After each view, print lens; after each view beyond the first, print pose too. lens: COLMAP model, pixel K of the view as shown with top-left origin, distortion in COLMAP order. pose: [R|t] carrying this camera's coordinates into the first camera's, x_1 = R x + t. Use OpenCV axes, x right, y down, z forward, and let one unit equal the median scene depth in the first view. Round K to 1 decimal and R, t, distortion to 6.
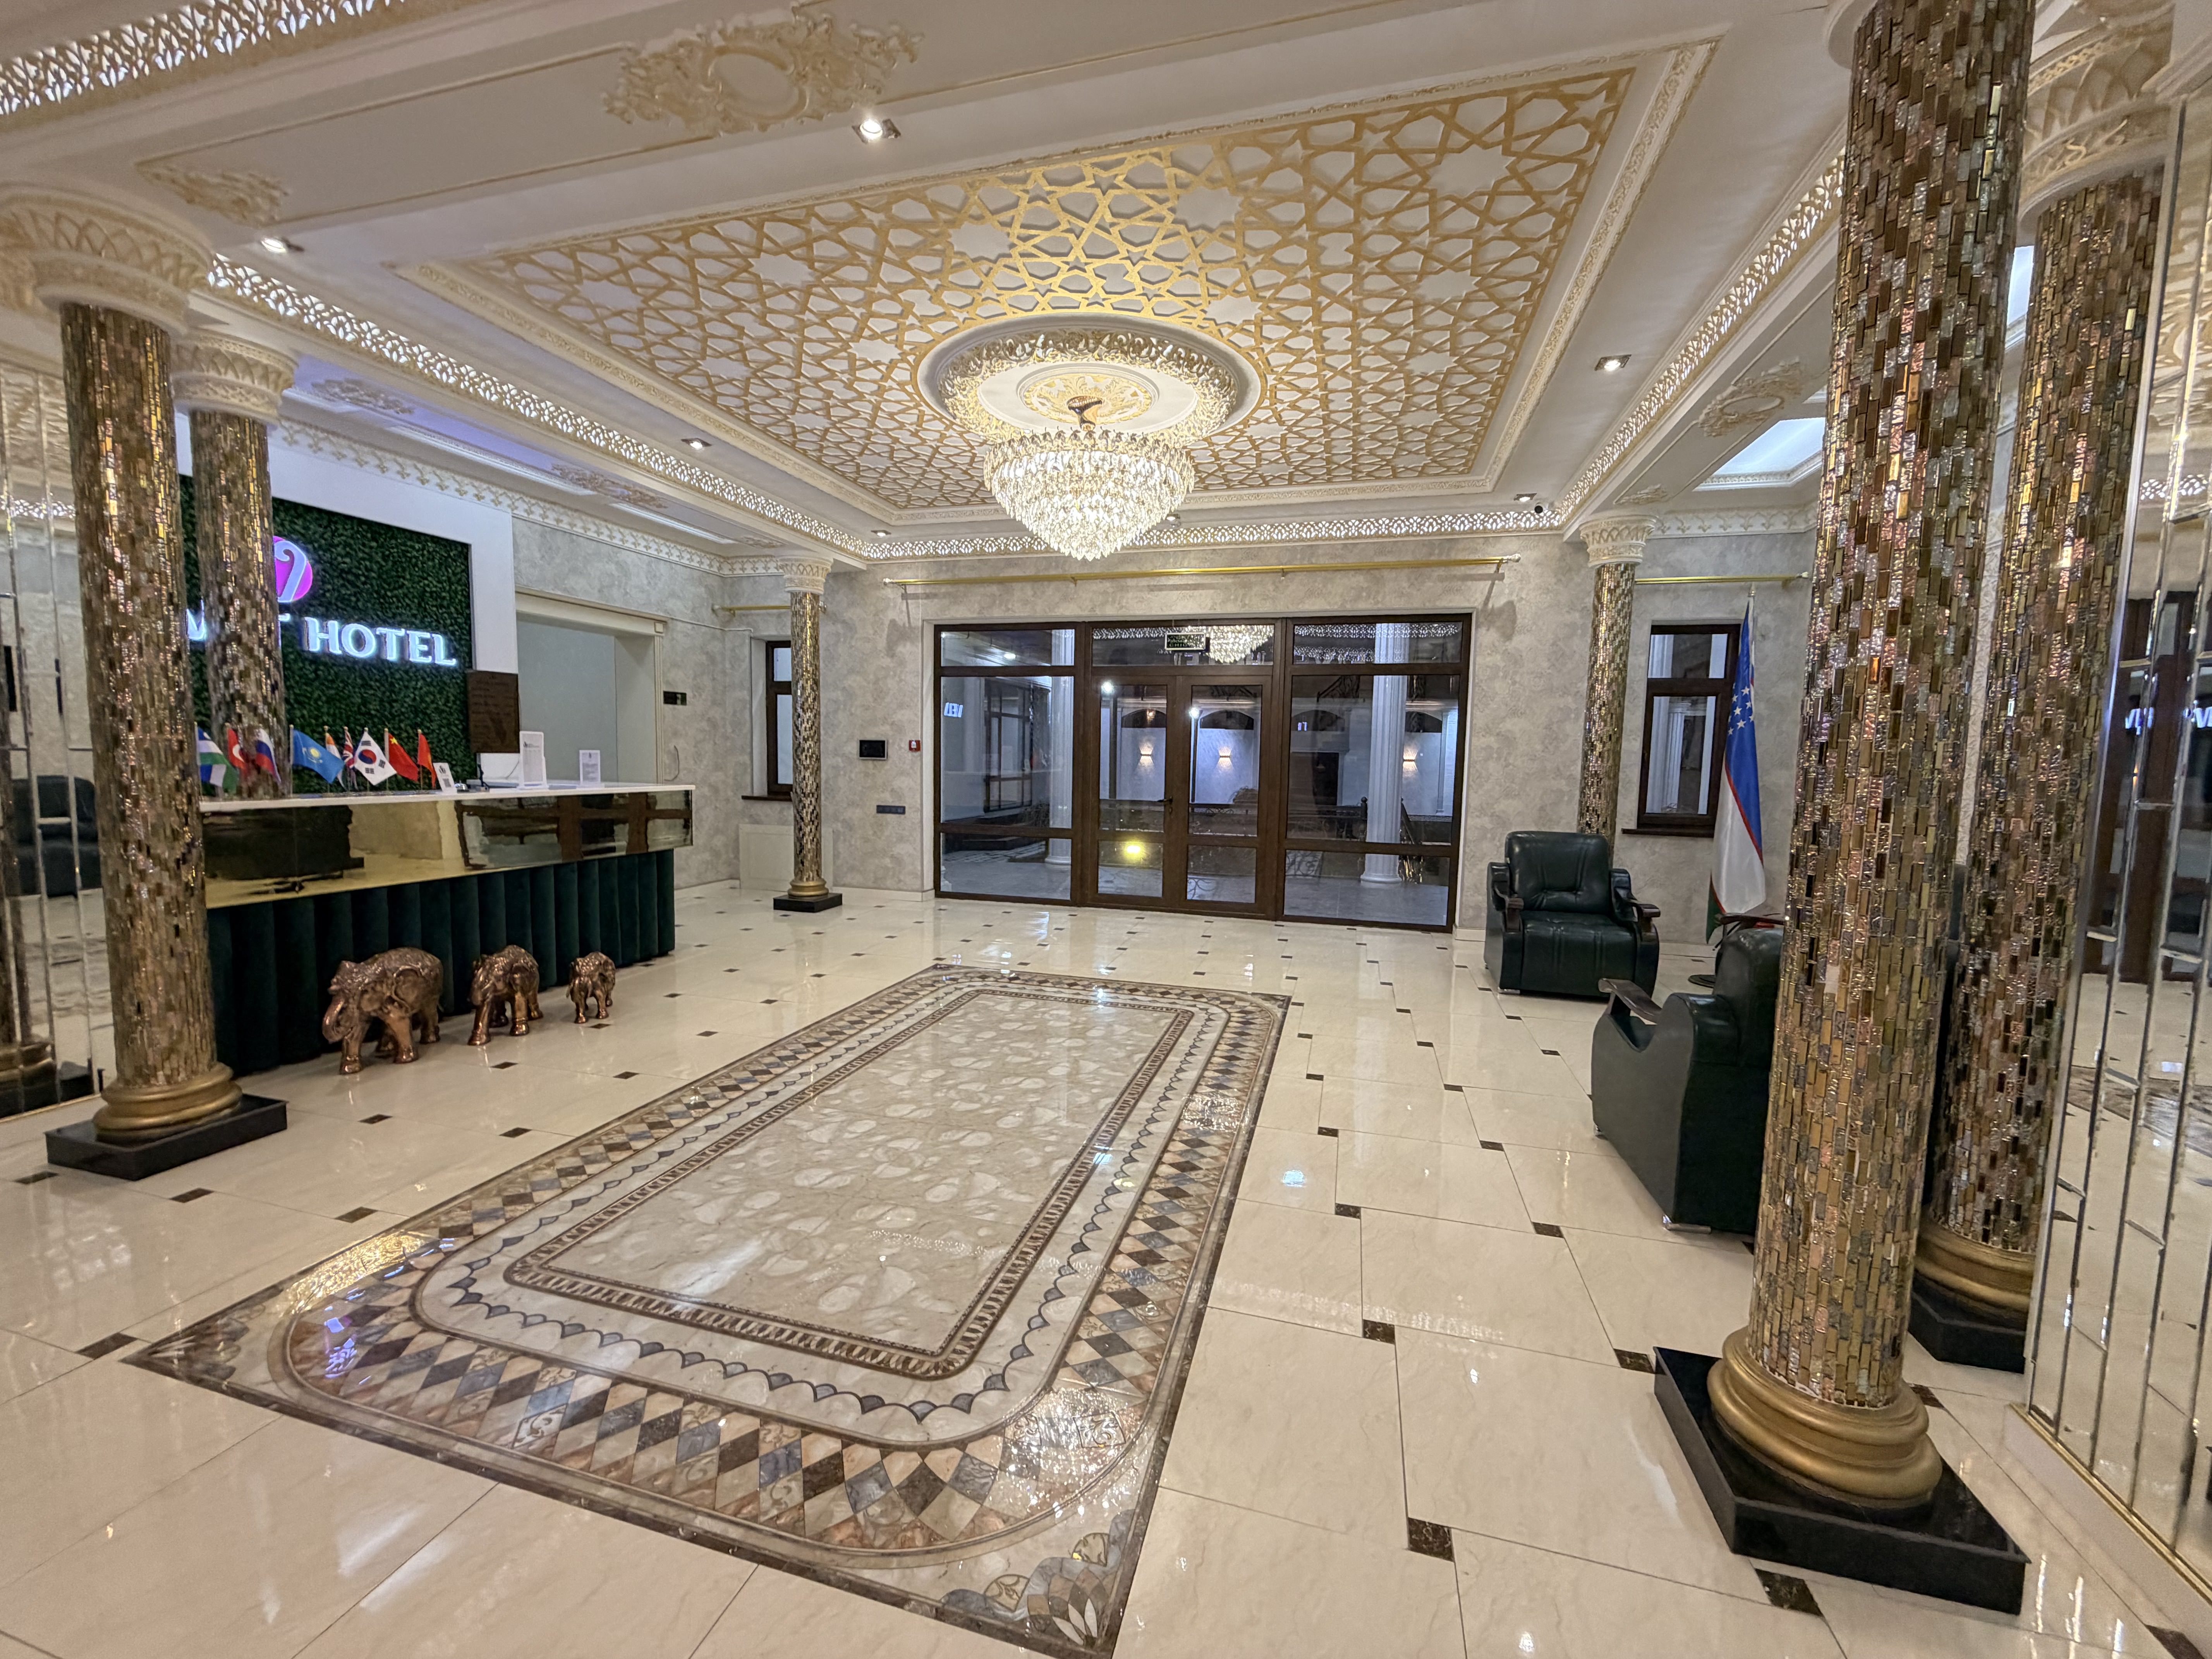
lens RADIAL K [[880.4, 0, 1099.3], [0, 880.4, 831.6], [0, 0, 1]] dist [0.000381, 0.000021]
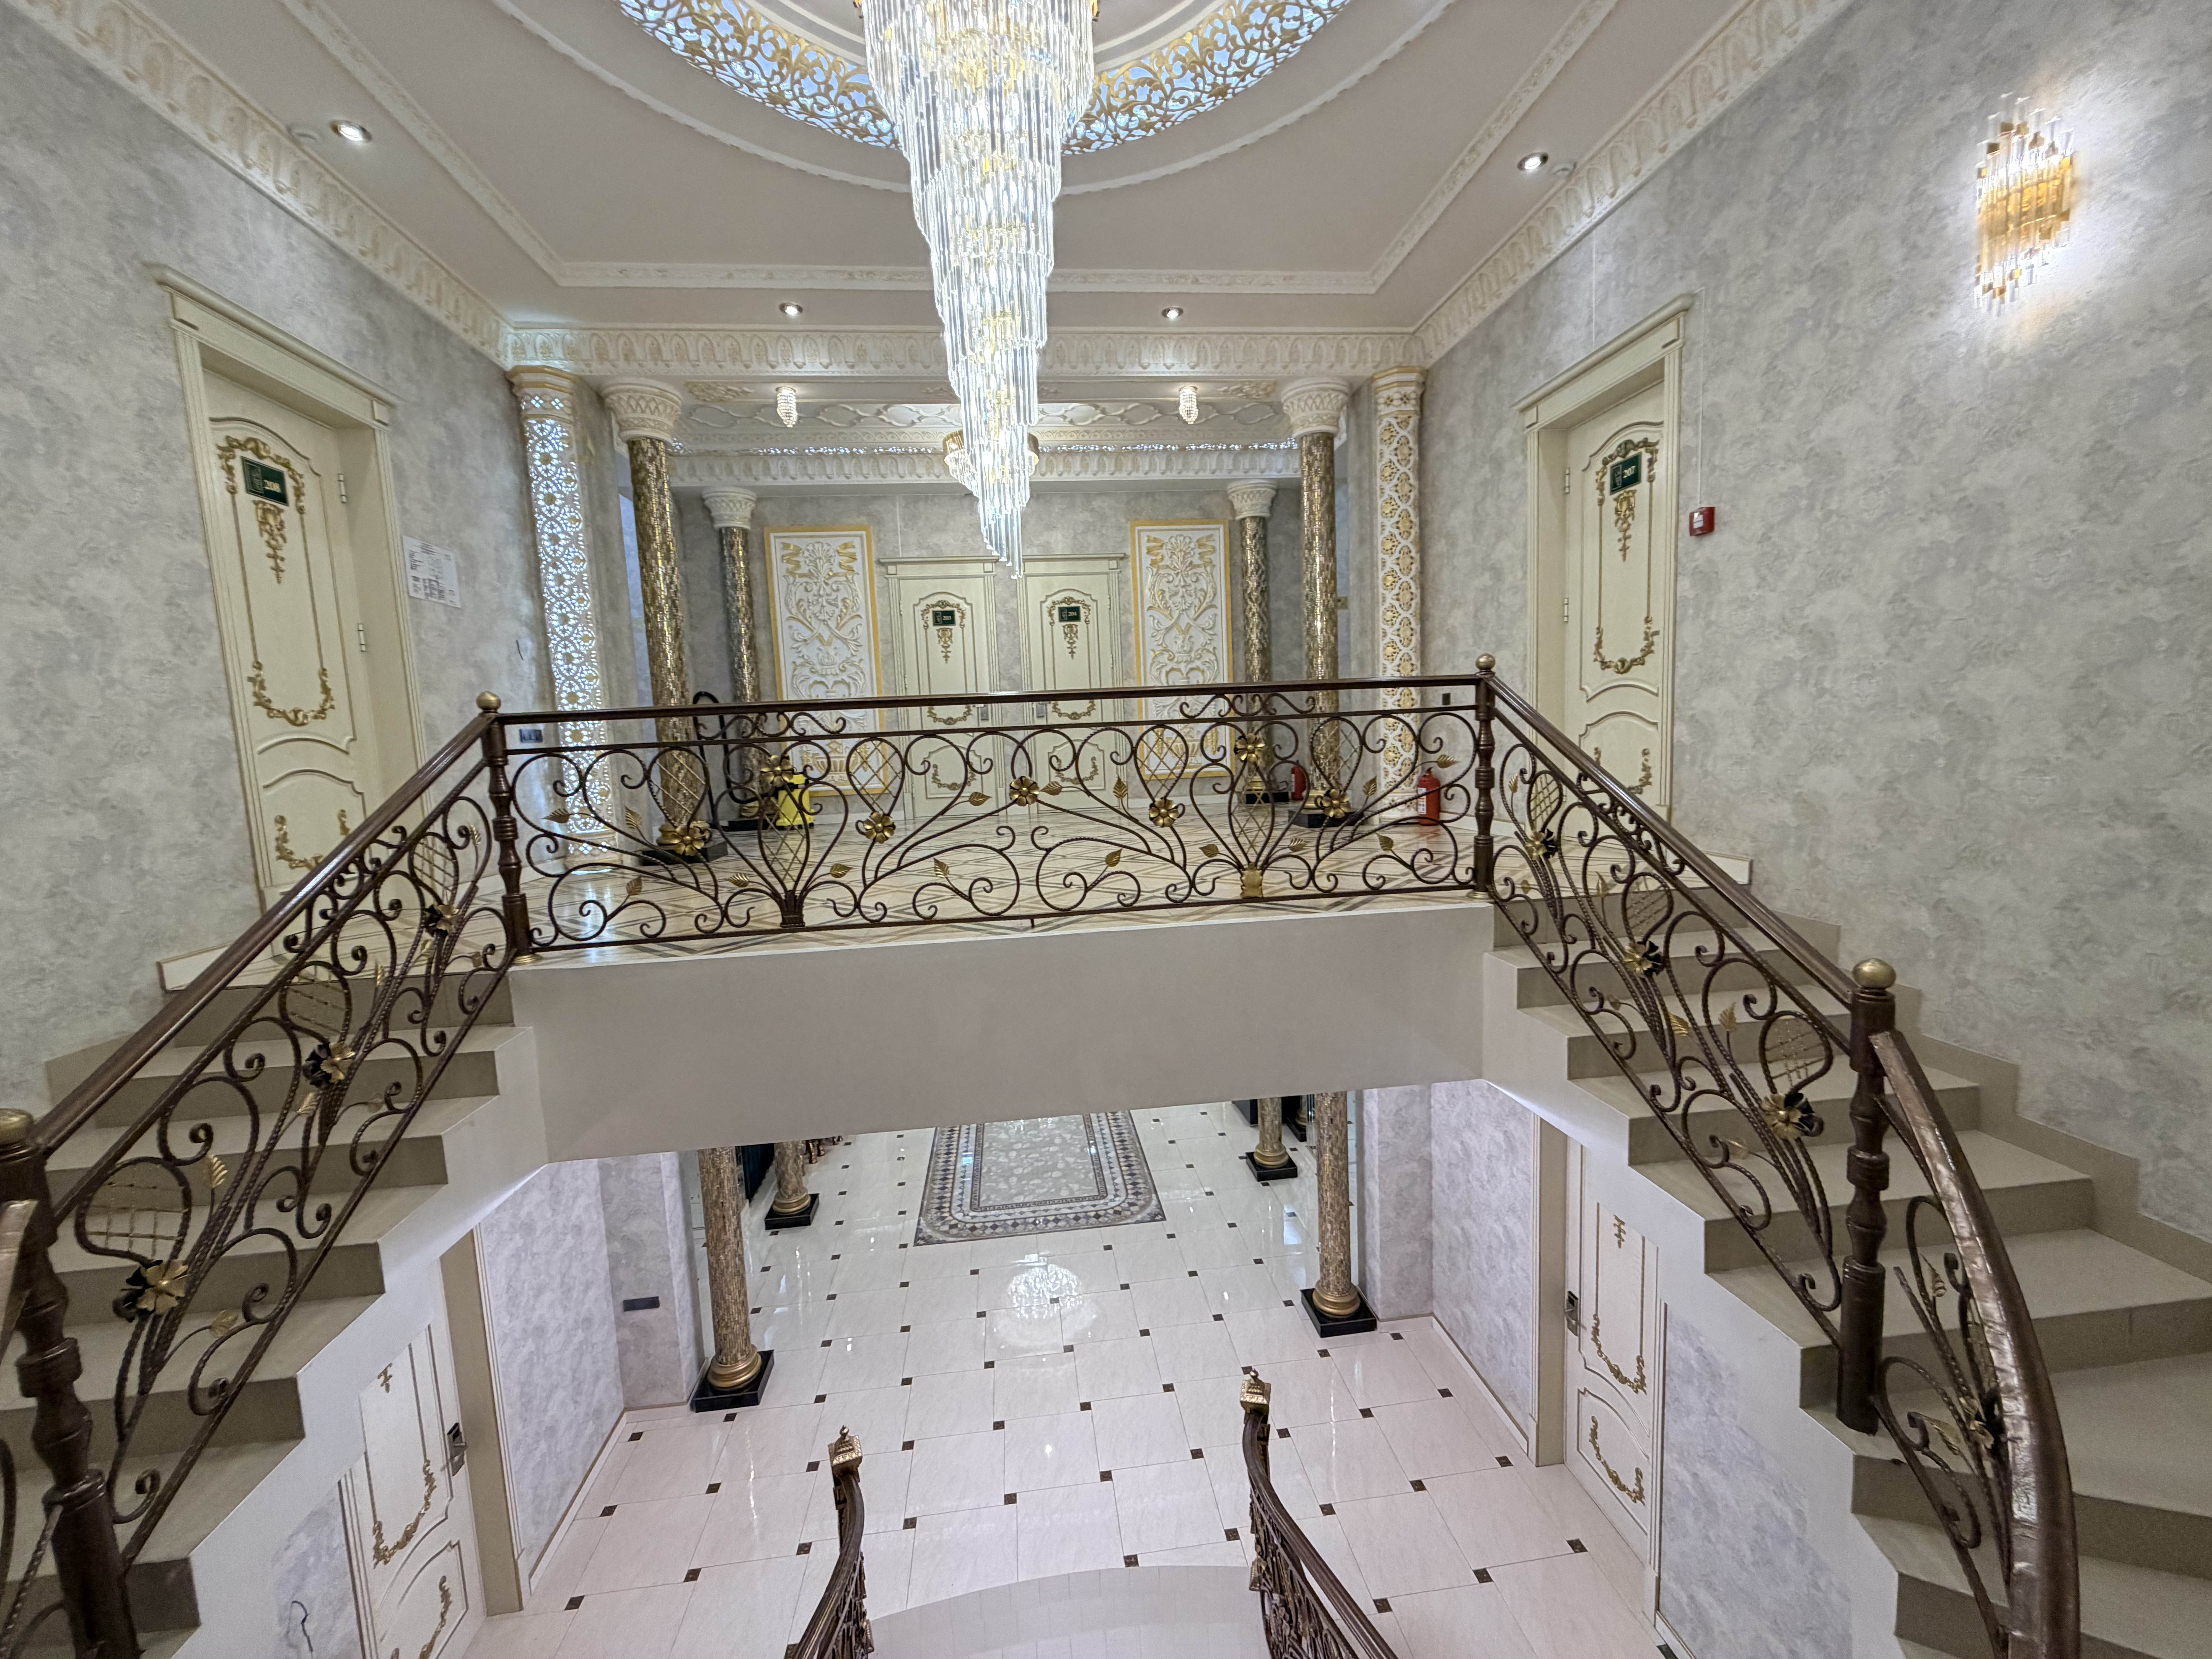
lens RADIAL K [[880.4, 0, 1099.3], [0, 880.4, 831.6], [0, 0, 1]] dist [0.000381, 0.000021]
pose [[0.925954, -0.101845, 0.363643, -0.685086], [0.096982, 0.994782, 0.031659, -0.567054], [-0.364970, 0.005952, 0.931000, -1.308679]]
